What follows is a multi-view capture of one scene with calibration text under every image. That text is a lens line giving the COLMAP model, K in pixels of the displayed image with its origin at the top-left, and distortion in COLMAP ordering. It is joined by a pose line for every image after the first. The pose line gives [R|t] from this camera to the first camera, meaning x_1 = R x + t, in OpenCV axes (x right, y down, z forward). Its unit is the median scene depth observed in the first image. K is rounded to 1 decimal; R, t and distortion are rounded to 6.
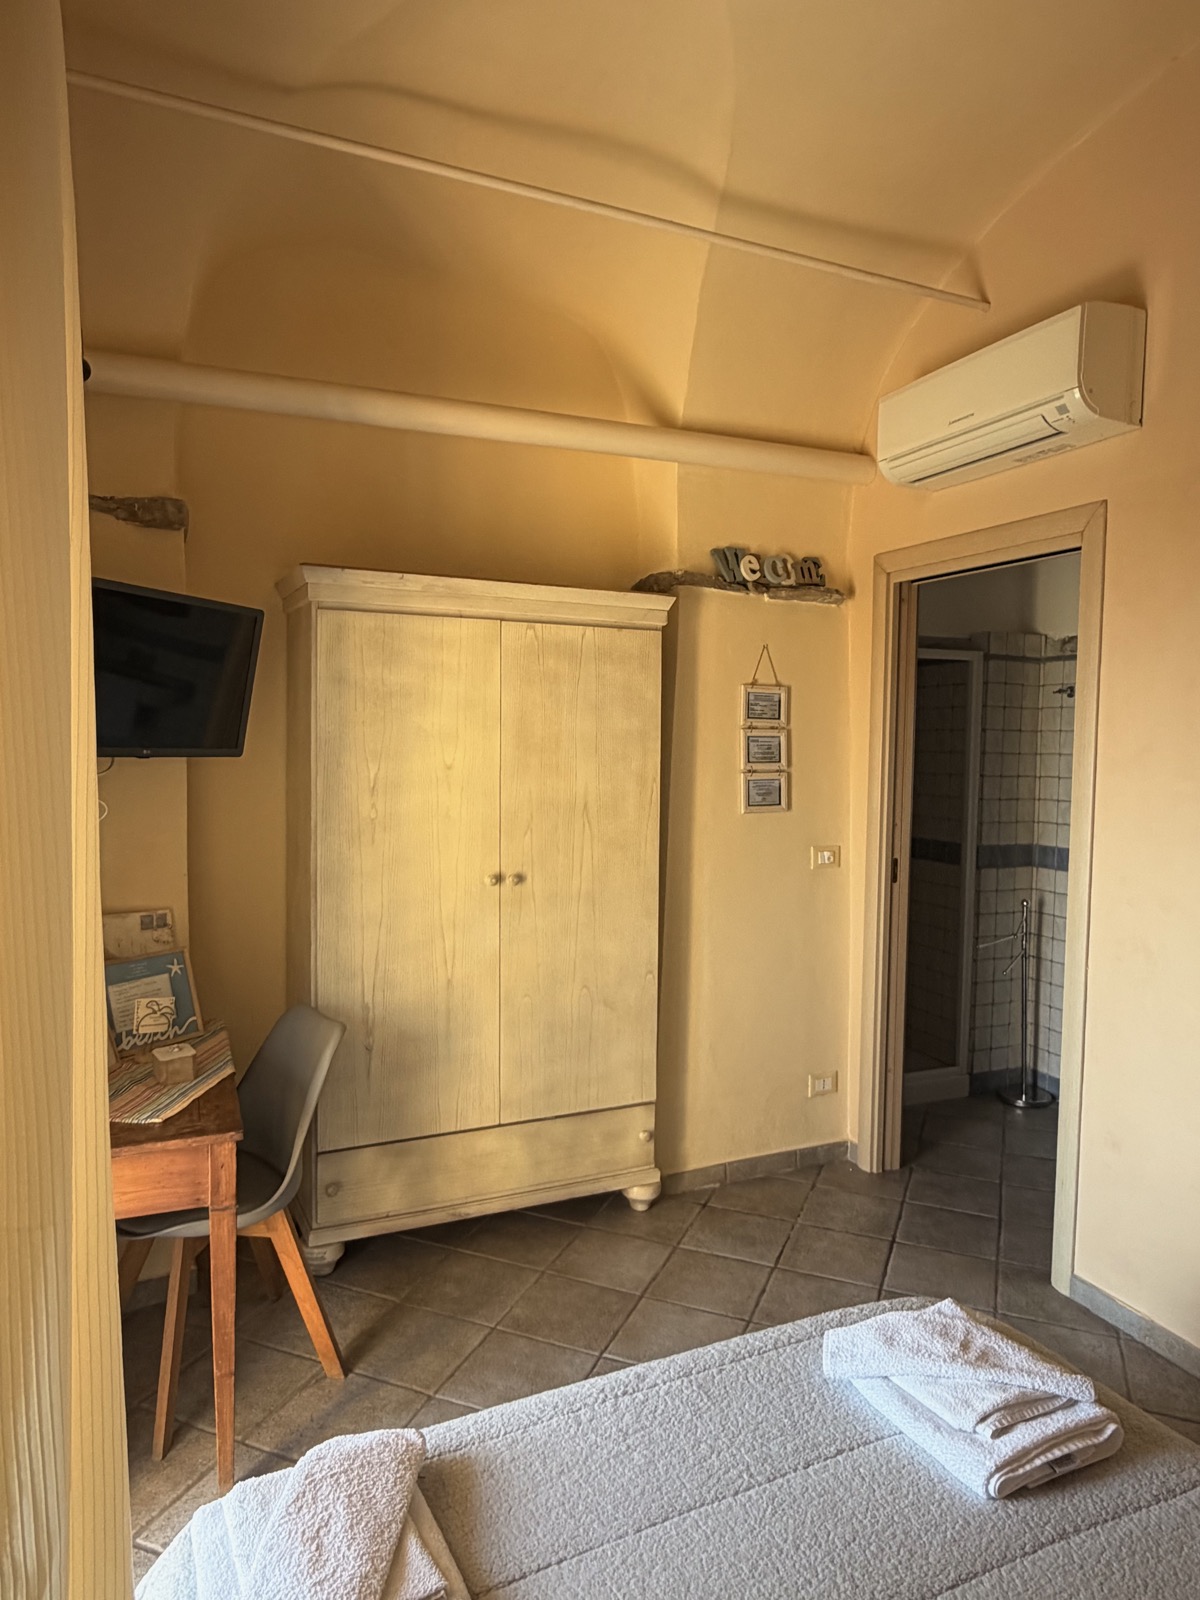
lens RADIAL K [[999.7, 0, 595.9], [0, 999.7, 805.0], [0, 0, 1]] dist [0.005260, 0.000412]
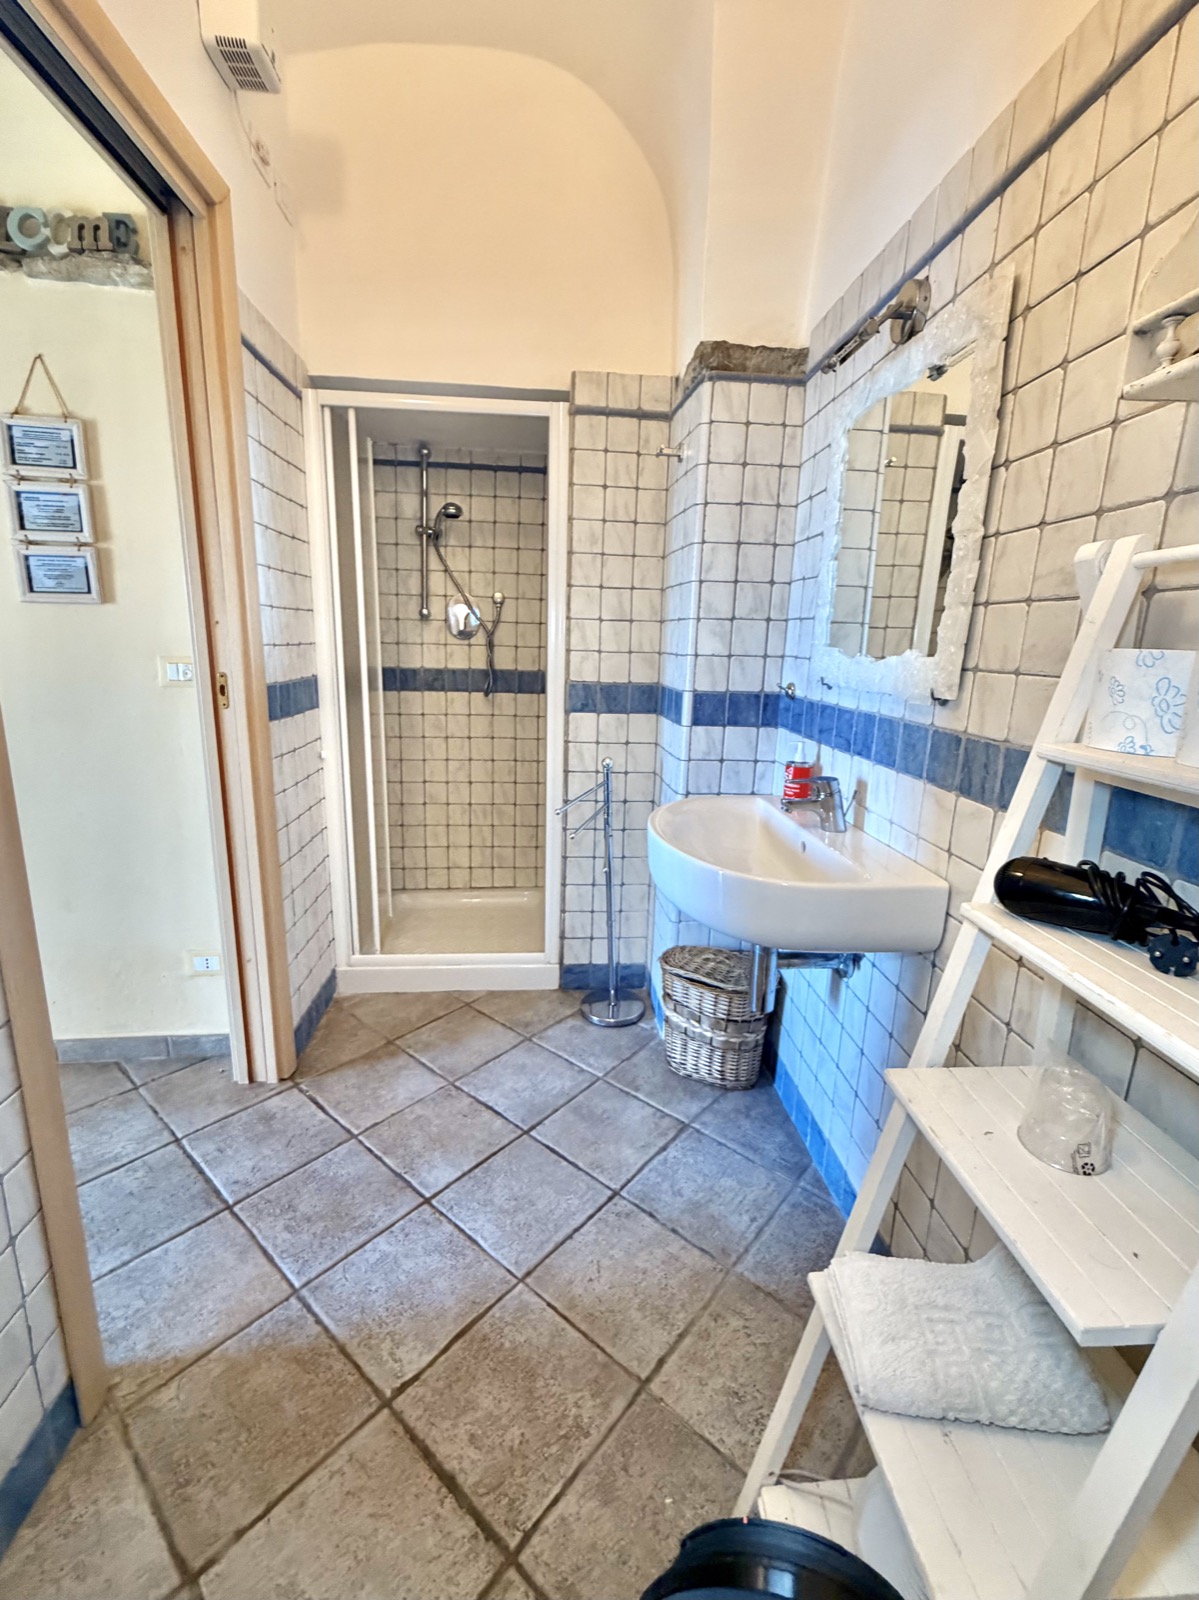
lens RADIAL K [[651.6, 0, 601.9], [0, 651.6, 791.4], [0, 0, 1]] dist [0.001280, 0.000103]
pose [[0.947125, 0.075317, -0.311899, 0.699239], [-0.030495, 0.988790, 0.146168, 0.061904], [0.319412, -0.128928, 0.938805, 0.655663]]
